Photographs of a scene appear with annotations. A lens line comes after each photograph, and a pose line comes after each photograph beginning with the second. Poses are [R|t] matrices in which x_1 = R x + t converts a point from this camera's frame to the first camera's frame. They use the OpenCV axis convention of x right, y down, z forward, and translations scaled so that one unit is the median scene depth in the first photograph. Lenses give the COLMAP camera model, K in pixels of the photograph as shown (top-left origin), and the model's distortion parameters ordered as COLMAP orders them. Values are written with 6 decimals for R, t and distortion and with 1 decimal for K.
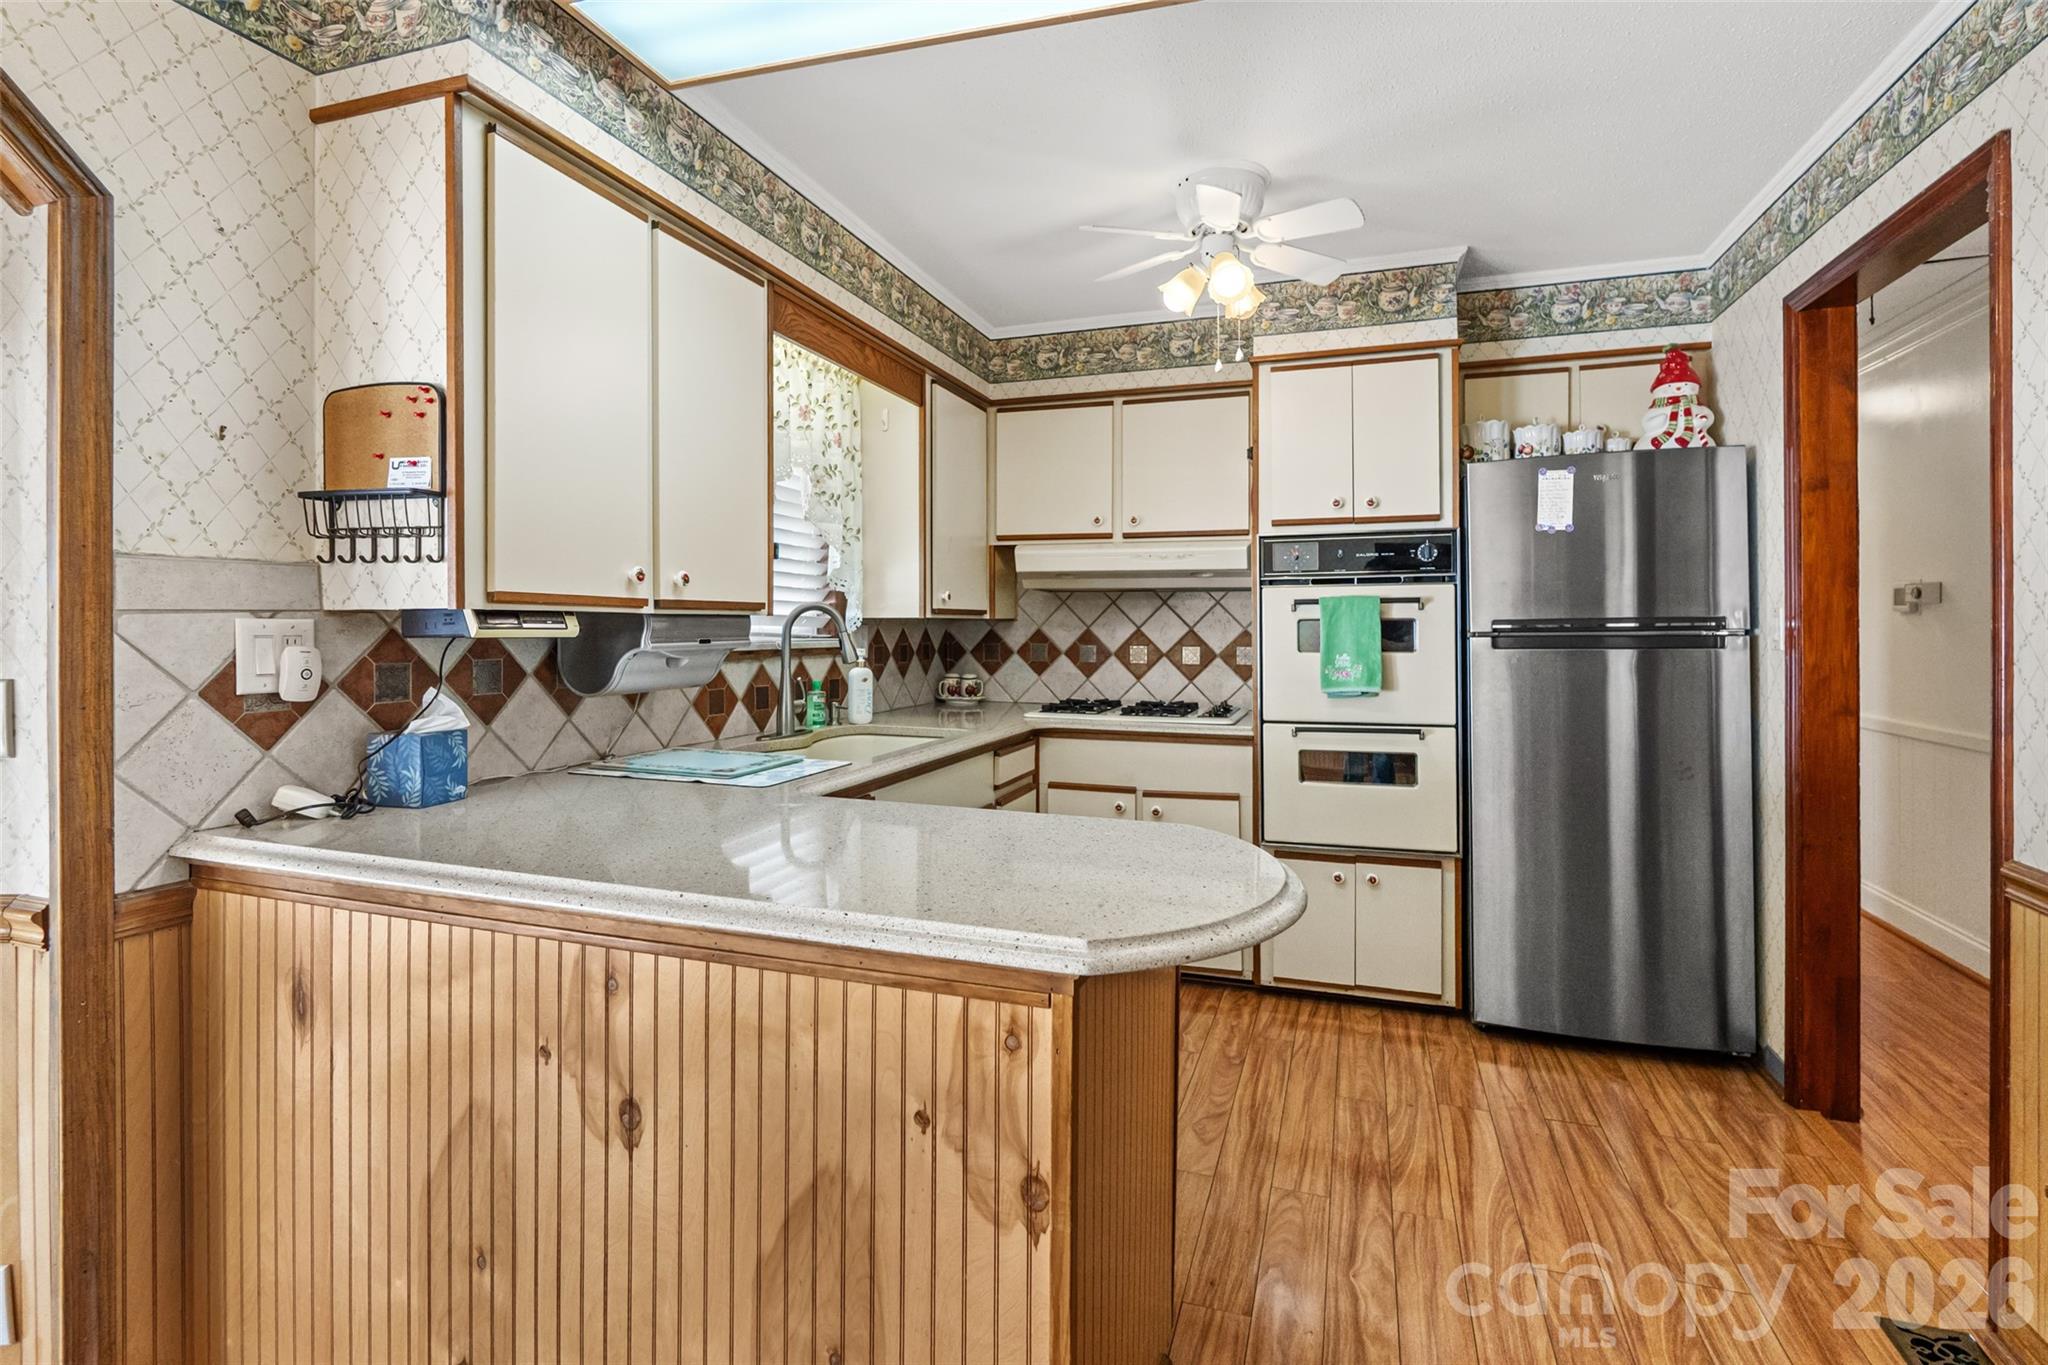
lens RADIAL K [[956.4, 0, 1022.8], [0, 956.4, 625.1], [0, 0, 1]] dist [0.003170, 0.000326]
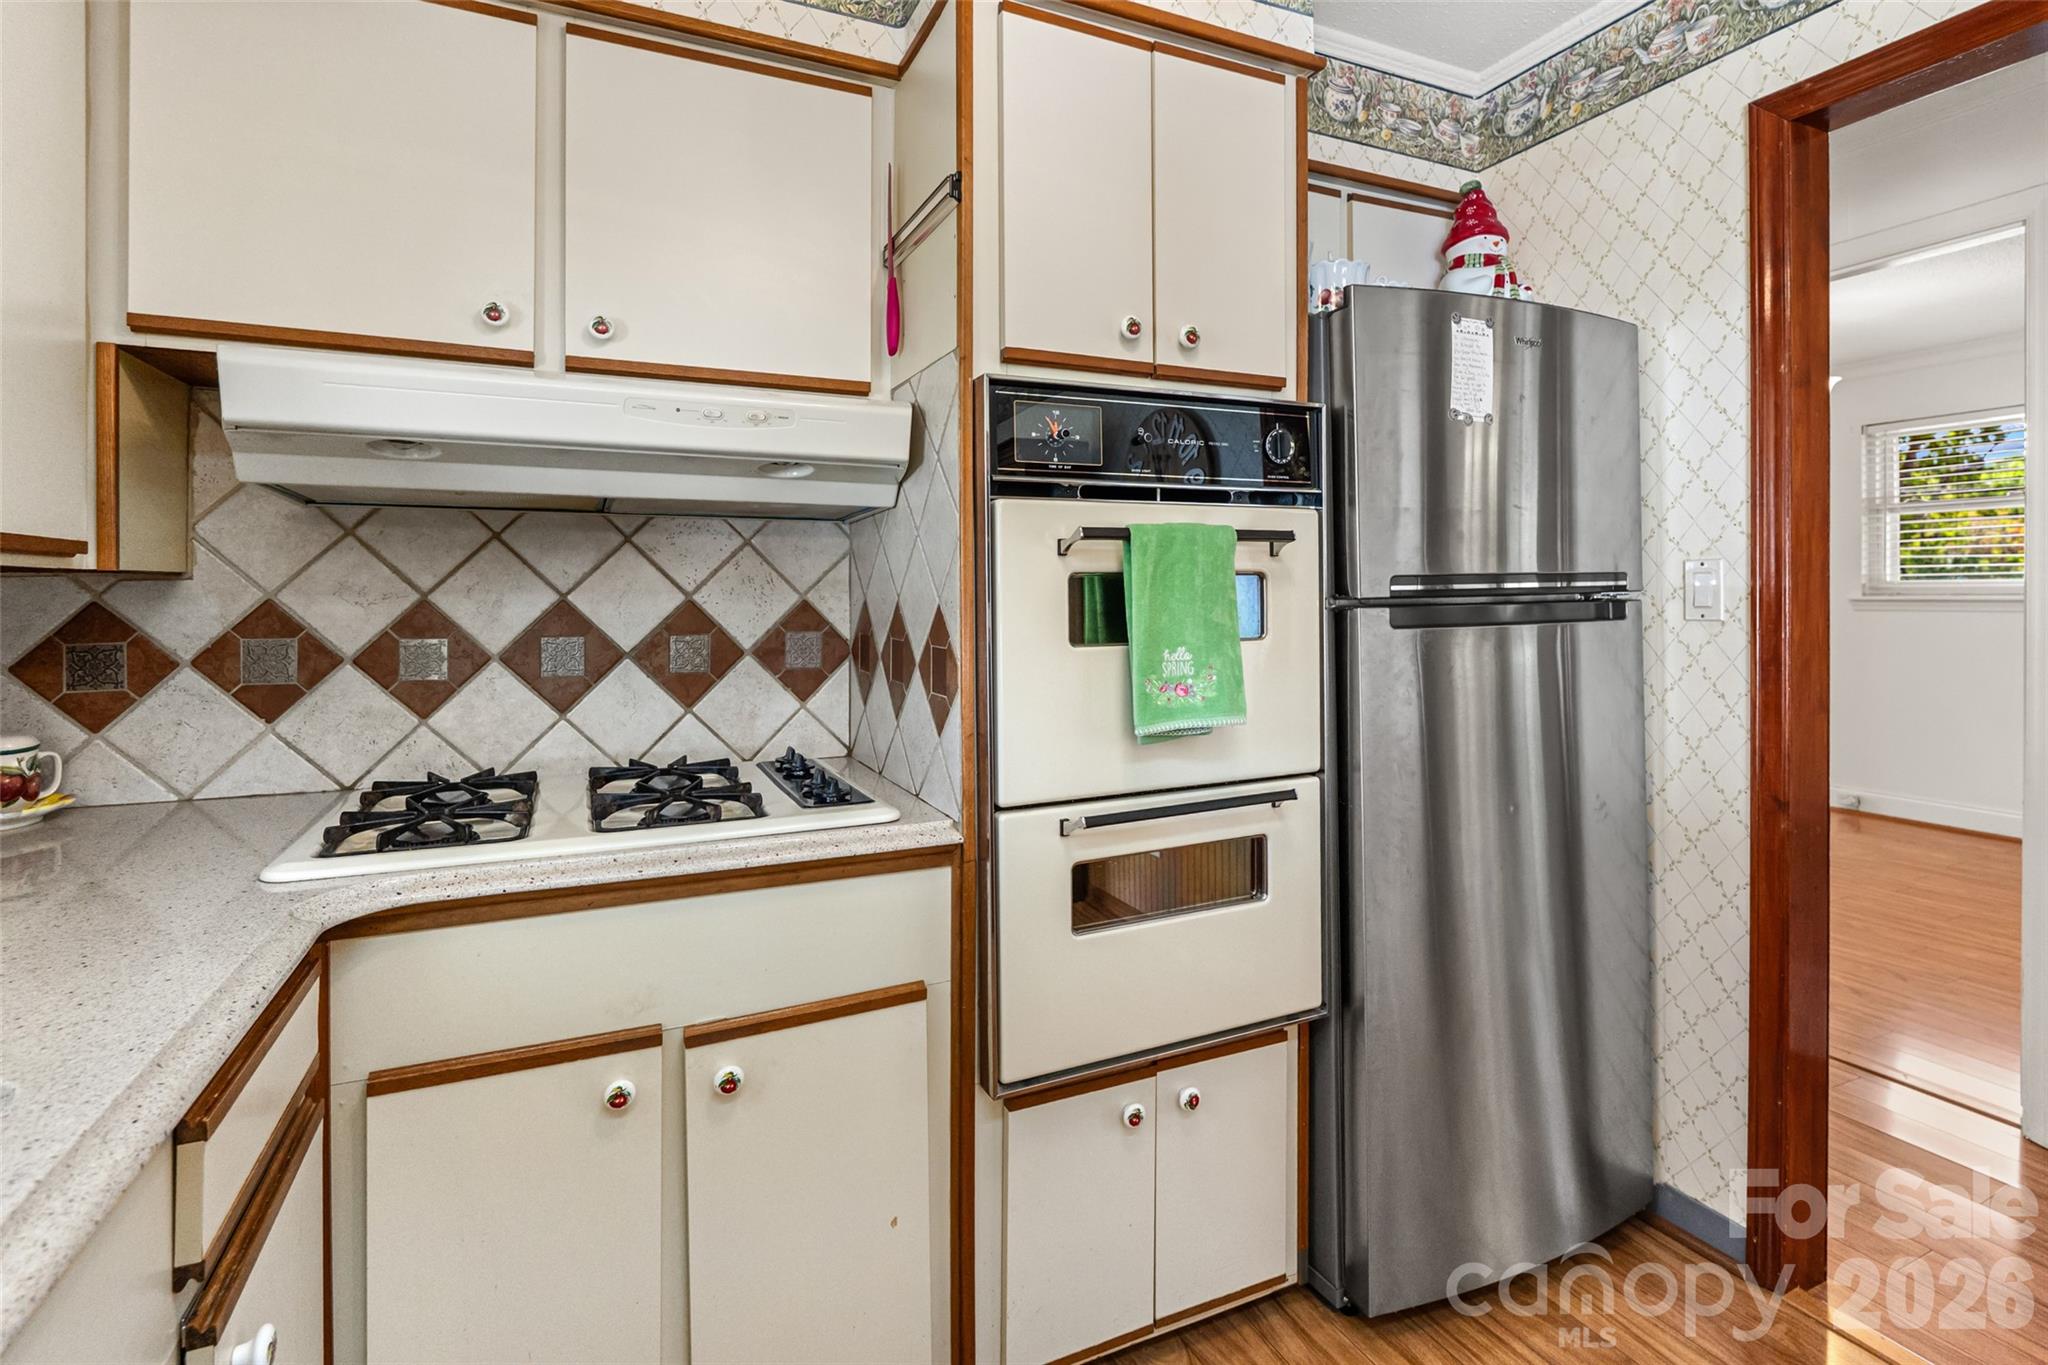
lens RADIAL K [[981.3, 0, 1025.4], [0, 981.3, 585.9], [0, 0, 1]] dist [-0.005157, -0.000672]
pose [[0.722216, 0.002567, 0.691663, -0.042720], [0.004349, 0.999956, -0.008252, 0.003809], [-0.691654, 0.008968, 0.722173, 0.635895]]
